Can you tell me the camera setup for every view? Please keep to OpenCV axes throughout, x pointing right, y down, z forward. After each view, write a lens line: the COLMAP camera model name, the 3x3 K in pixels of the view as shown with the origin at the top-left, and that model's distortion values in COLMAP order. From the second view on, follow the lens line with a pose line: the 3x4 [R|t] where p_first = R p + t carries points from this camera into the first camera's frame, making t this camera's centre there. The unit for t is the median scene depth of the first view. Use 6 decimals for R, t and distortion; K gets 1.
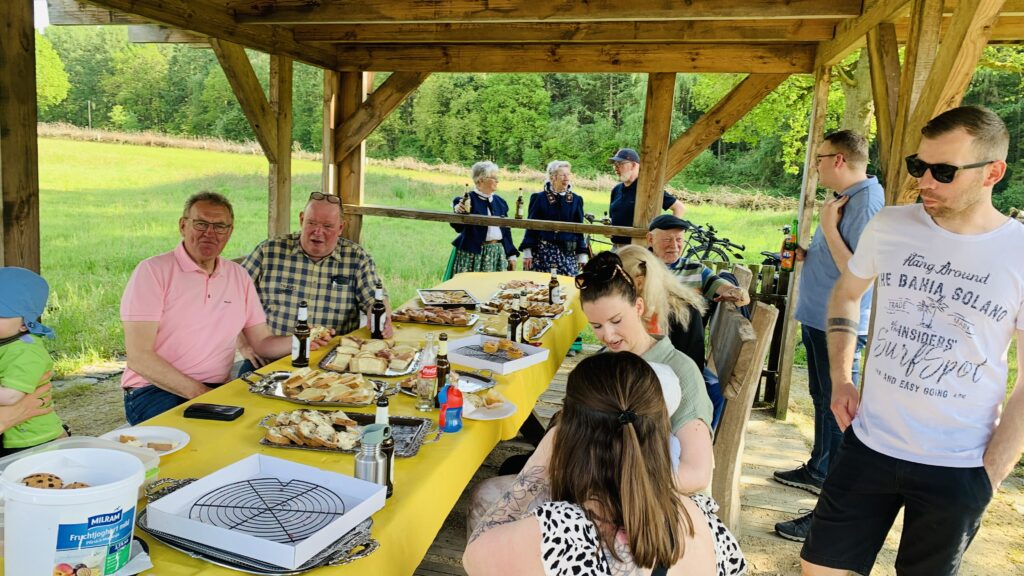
lens RADIAL K [[784.4, 0, 512.5], [0, 784.4, 292.5], [0, 0, 1]] dist [-0.026808, -0.010165]
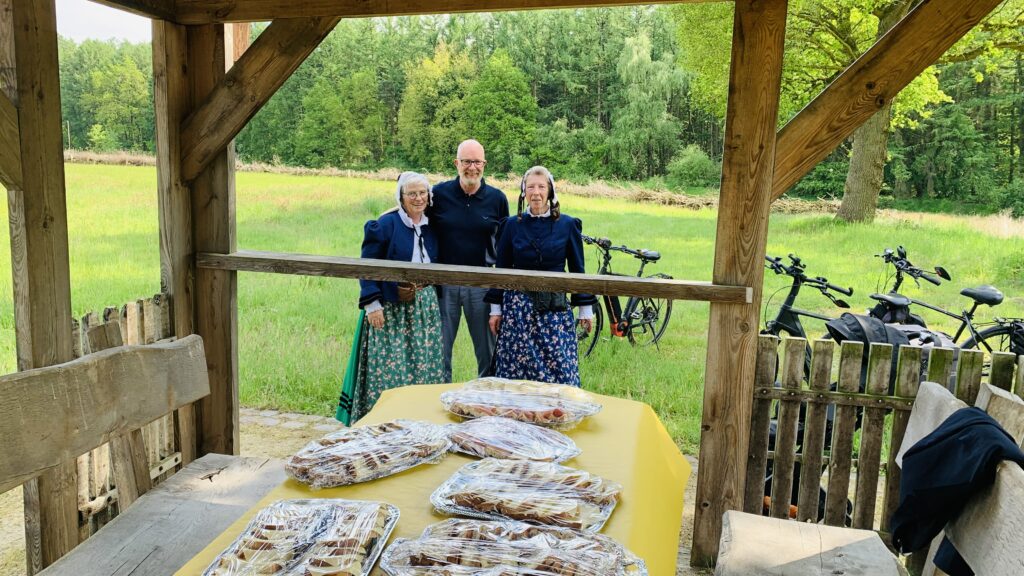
lens RADIAL K [[784.4, 0, 511.9], [0, 784.4, 285.5], [0, 0, 1]] dist [-0.026808, -0.010165]
pose [[0.999460, -0.031671, 0.008771, 0.001133], [0.031825, 0.999331, -0.018030, -0.009193], [-0.008194, 0.018299, 0.999799, 0.054393]]
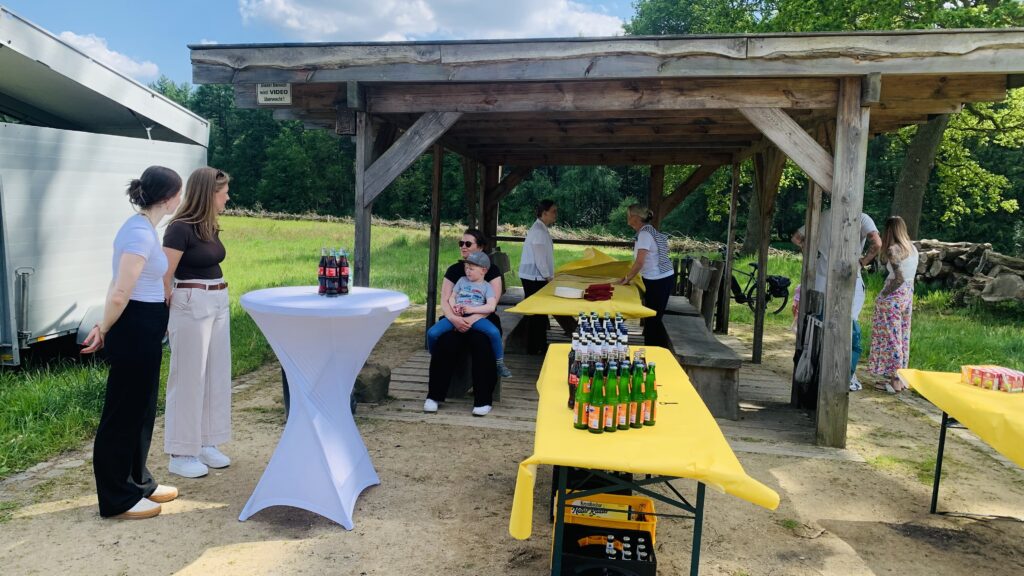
lens RADIAL K [[784.4, 0, 513.8], [0, 784.4, 289.3], [0, 0, 1]] dist [-0.026808, -0.010165]
pose [[0.995553, -0.026964, 0.090262, -0.042177], [0.033492, 0.996870, -0.071618, 0.018974], [-0.088049, 0.074322, 0.993340, -0.107522]]
